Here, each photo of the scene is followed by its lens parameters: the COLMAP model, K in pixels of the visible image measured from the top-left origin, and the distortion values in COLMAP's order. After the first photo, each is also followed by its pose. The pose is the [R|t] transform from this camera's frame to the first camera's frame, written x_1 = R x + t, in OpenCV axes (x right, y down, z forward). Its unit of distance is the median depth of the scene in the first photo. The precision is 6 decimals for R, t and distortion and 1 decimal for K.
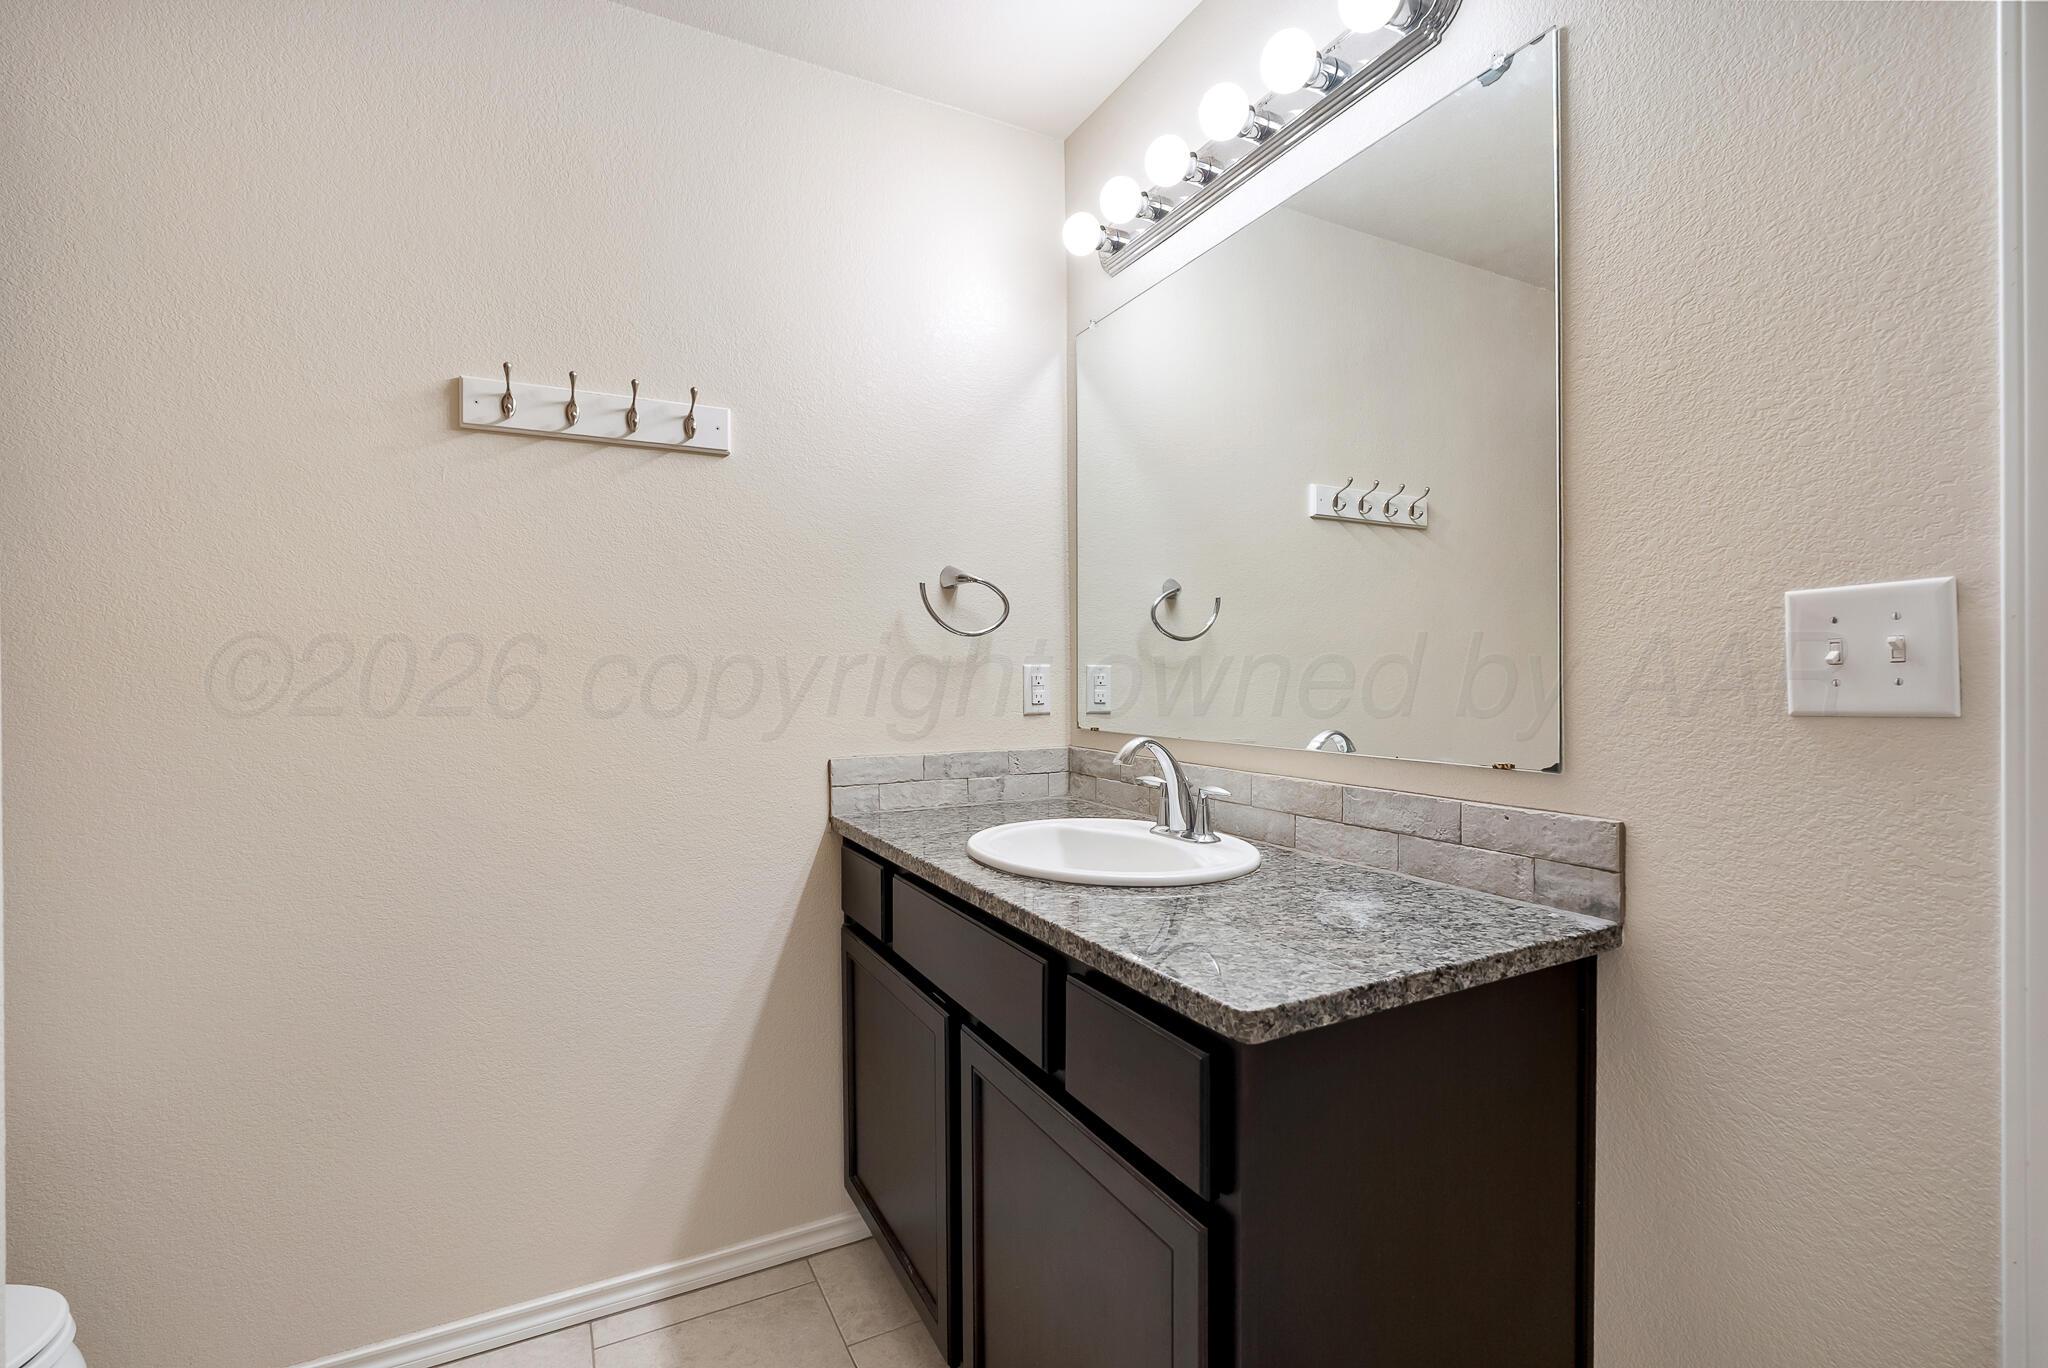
lens RADIAL K [[924.0, 0, 1028.6], [0, 924.0, 678.4], [0, 0, 1]] dist [-0.001518, -0.000019]
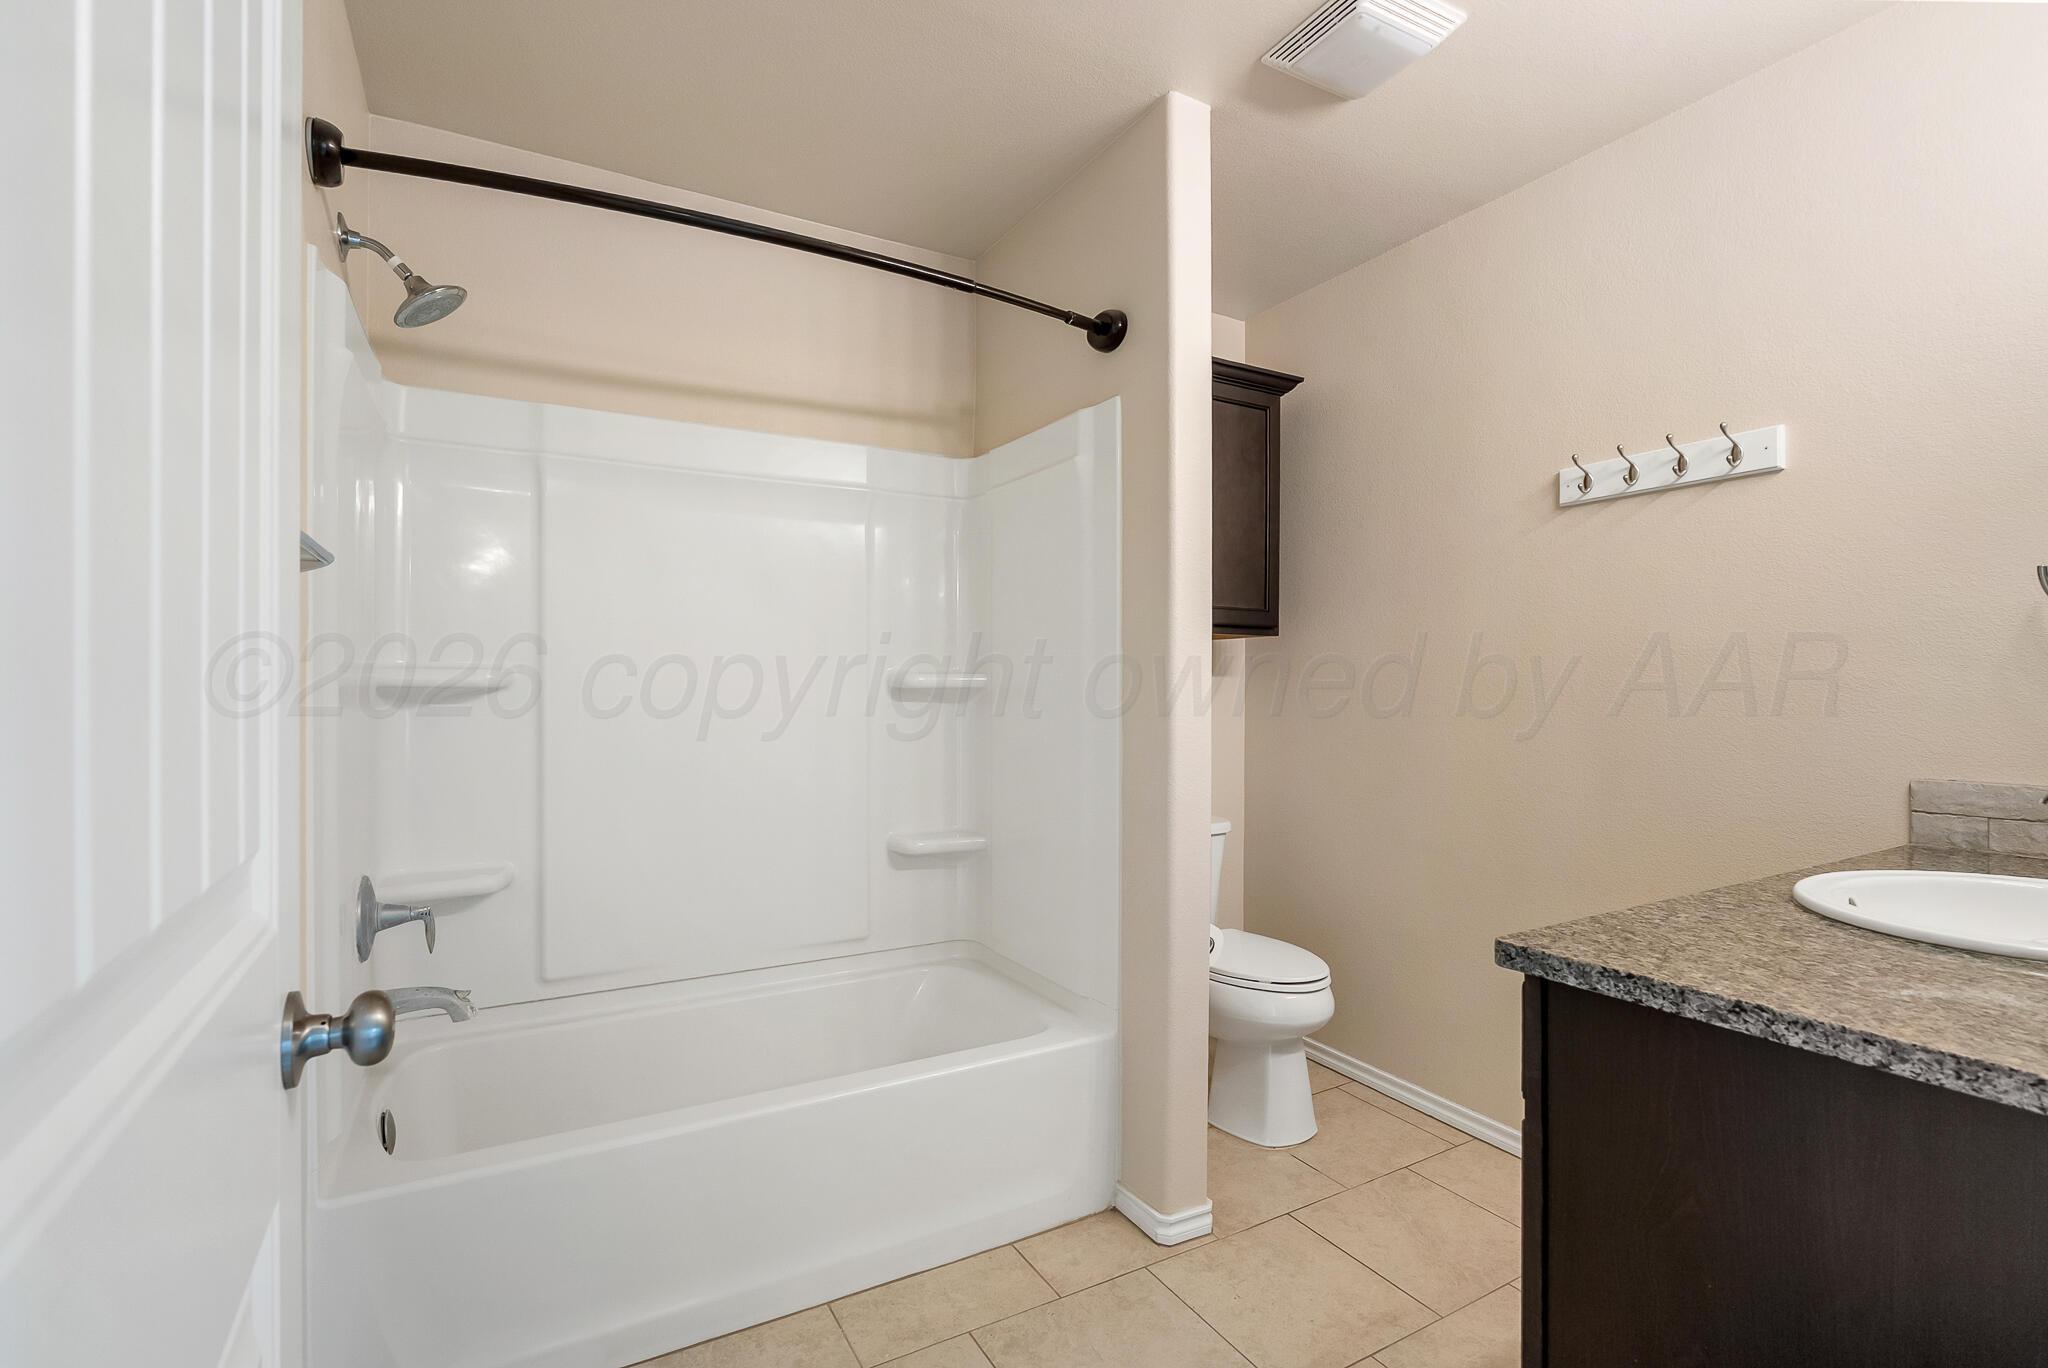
lens RADIAL K [[924.0, 0, 1028.6], [0, 924.0, 678.4], [0, 0, 1]] dist [-0.001518, -0.000019]
pose [[0.018590, -0.006876, -0.999804, 0.780828], [-0.010623, 0.999919, -0.007074, 0.007242], [0.999771, 0.010752, 0.018516, 0.166317]]
